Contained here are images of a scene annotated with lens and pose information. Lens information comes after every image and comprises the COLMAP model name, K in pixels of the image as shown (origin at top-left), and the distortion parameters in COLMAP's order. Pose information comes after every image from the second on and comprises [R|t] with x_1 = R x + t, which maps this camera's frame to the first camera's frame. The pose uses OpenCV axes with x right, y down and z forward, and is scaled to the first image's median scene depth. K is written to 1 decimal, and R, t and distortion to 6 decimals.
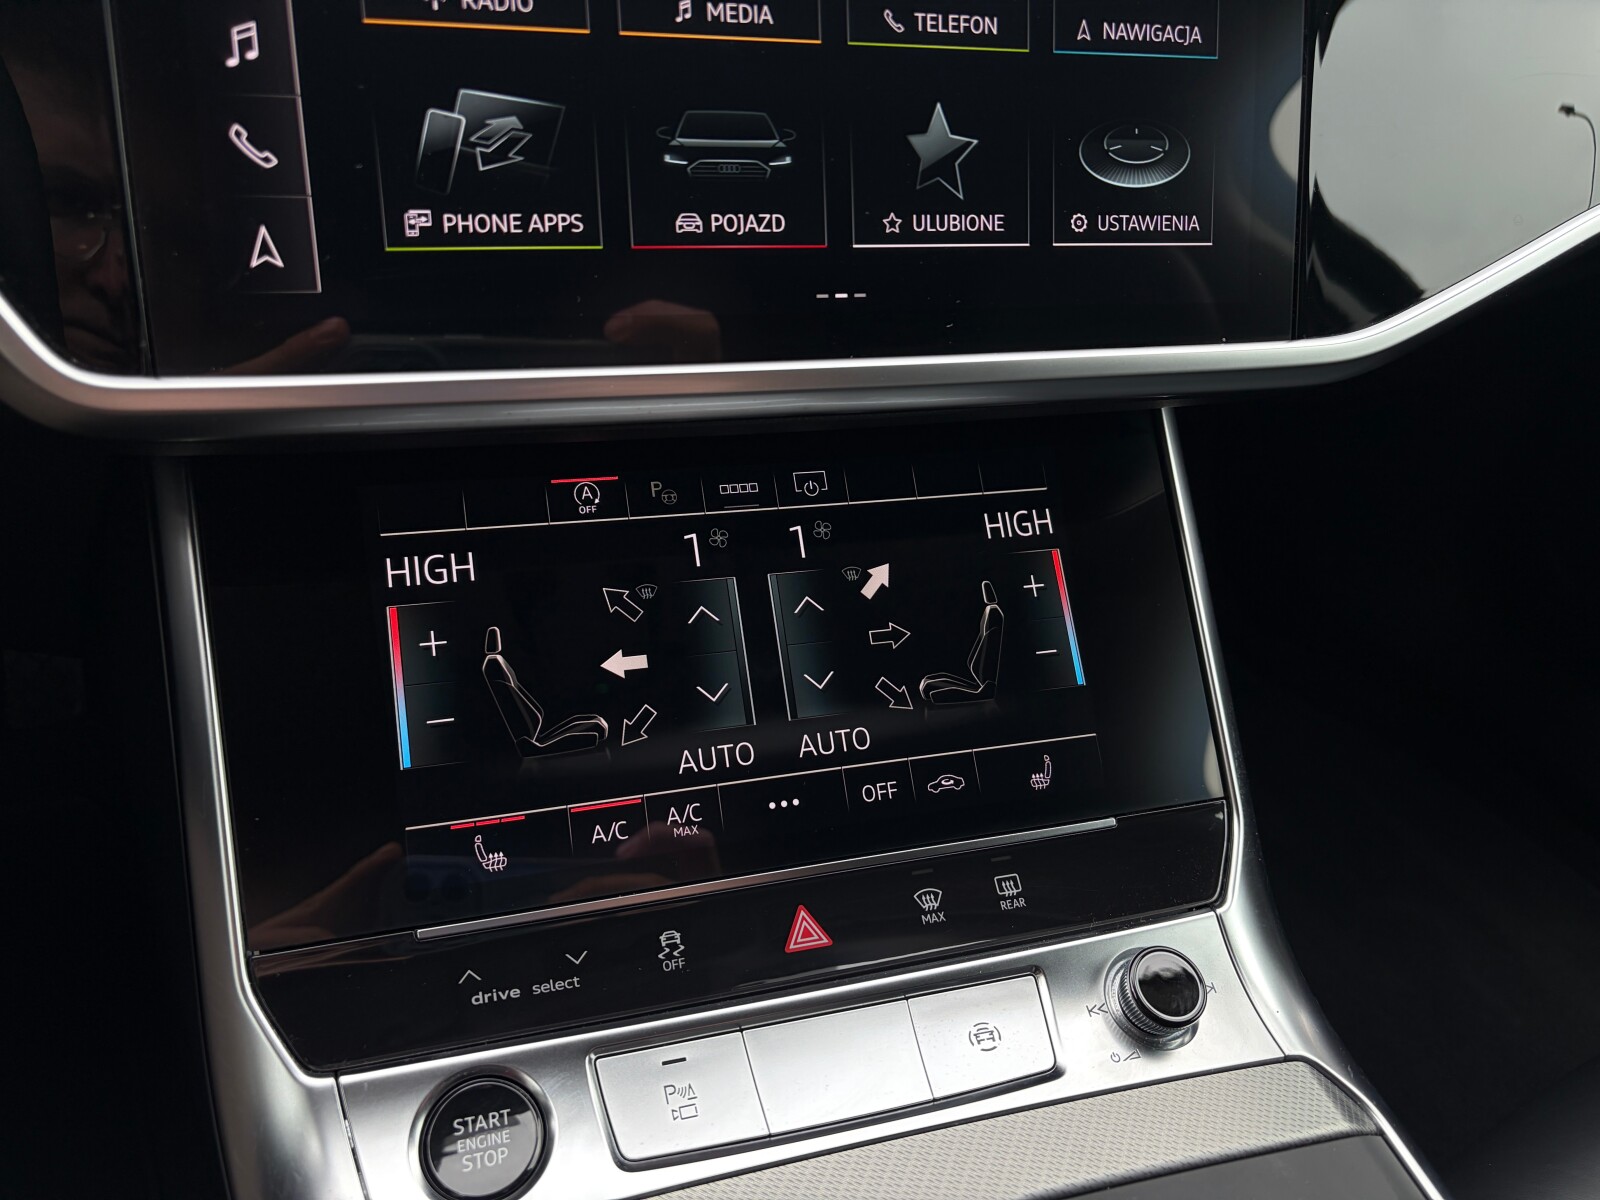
lens RADIAL K [[1208.1, 0, 794.2], [0, 1208.1, 584.7], [0, 0, 1]] dist [0.033617, -0.046879]
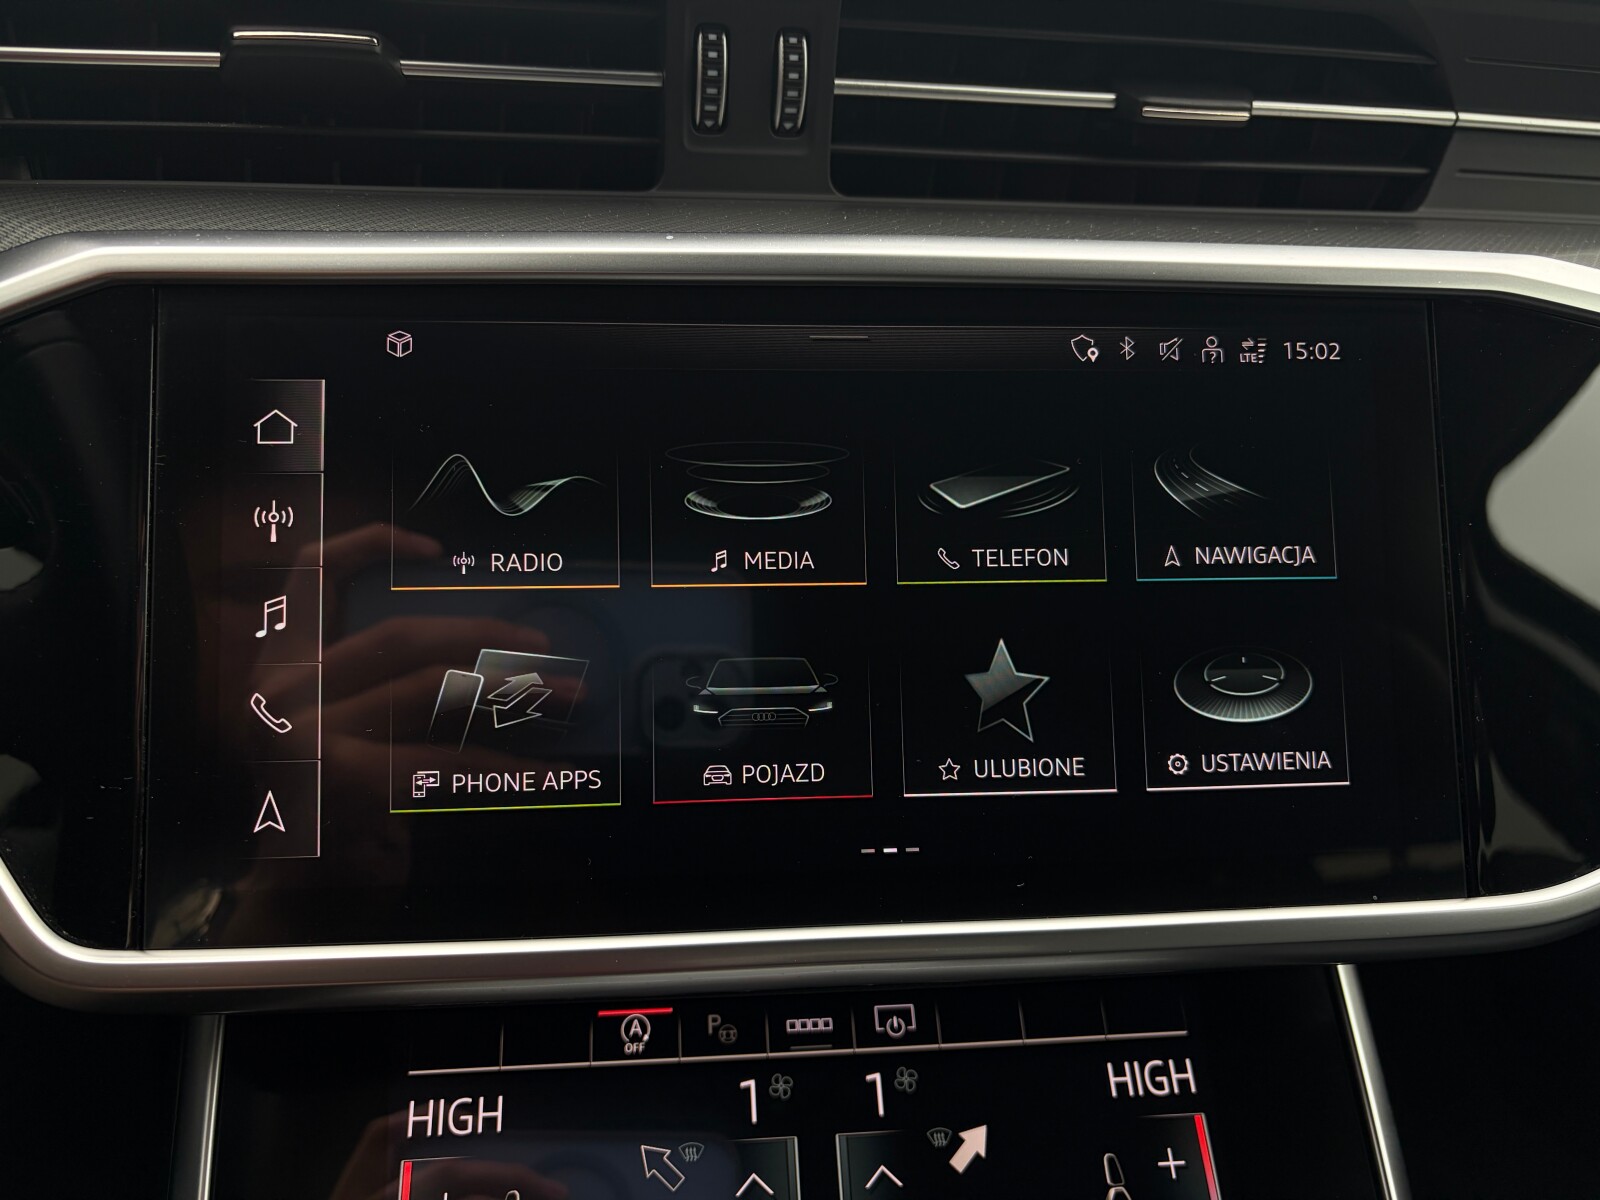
lens RADIAL K [[1208.1, 0, 792.0], [0, 1208.1, 607.1], [0, 0, 1]] dist [0.033617, -0.046879]
pose [[0.979990, -0.004583, -0.198996, 0.125539], [-0.046060, 0.967380, -0.249109, -0.162242], [0.193647, 0.253290, 0.947811, 0.091622]]
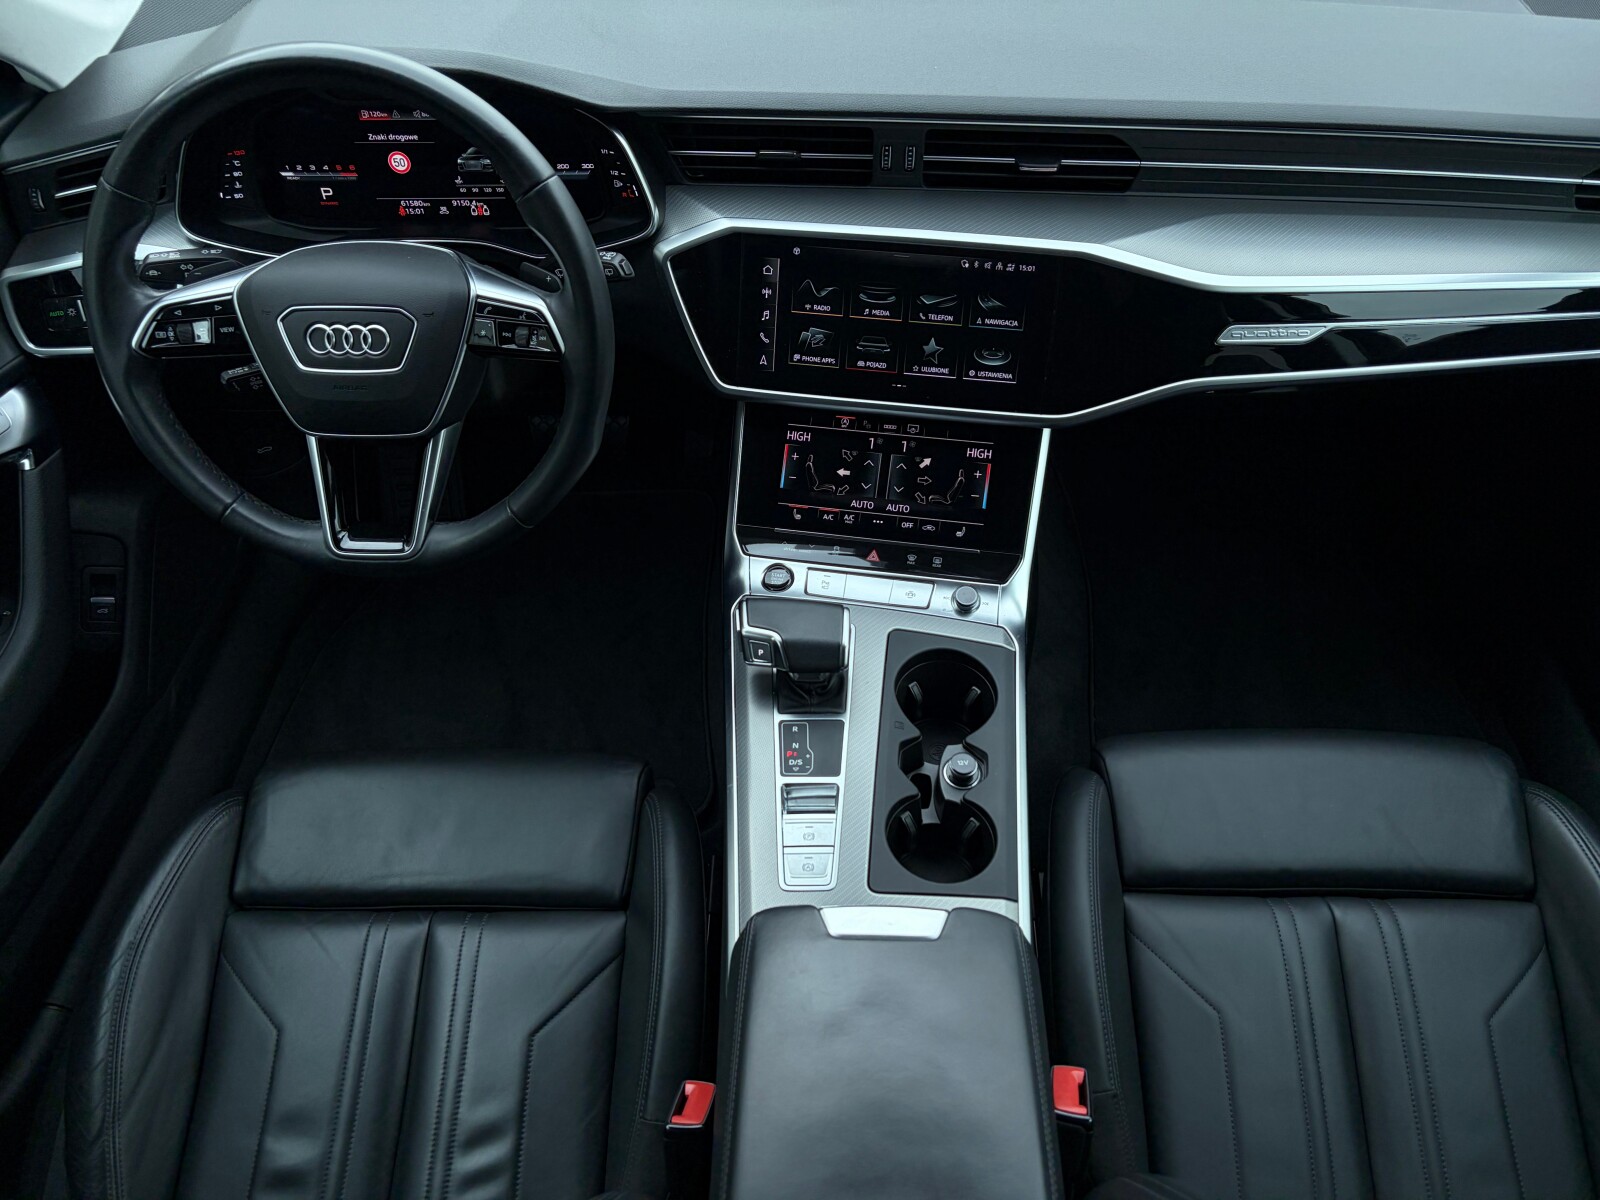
lens RADIAL K [[1208.1, 0, 799.1], [0, 1208.1, 619.6], [0, 0, 1]] dist [0.033617, -0.046879]
pose [[0.880732, 0.246428, -0.404455, 1.268432], [-0.171668, 0.962004, 0.212315, -0.245424], [0.441408, -0.117561, 0.889572, -2.224859]]
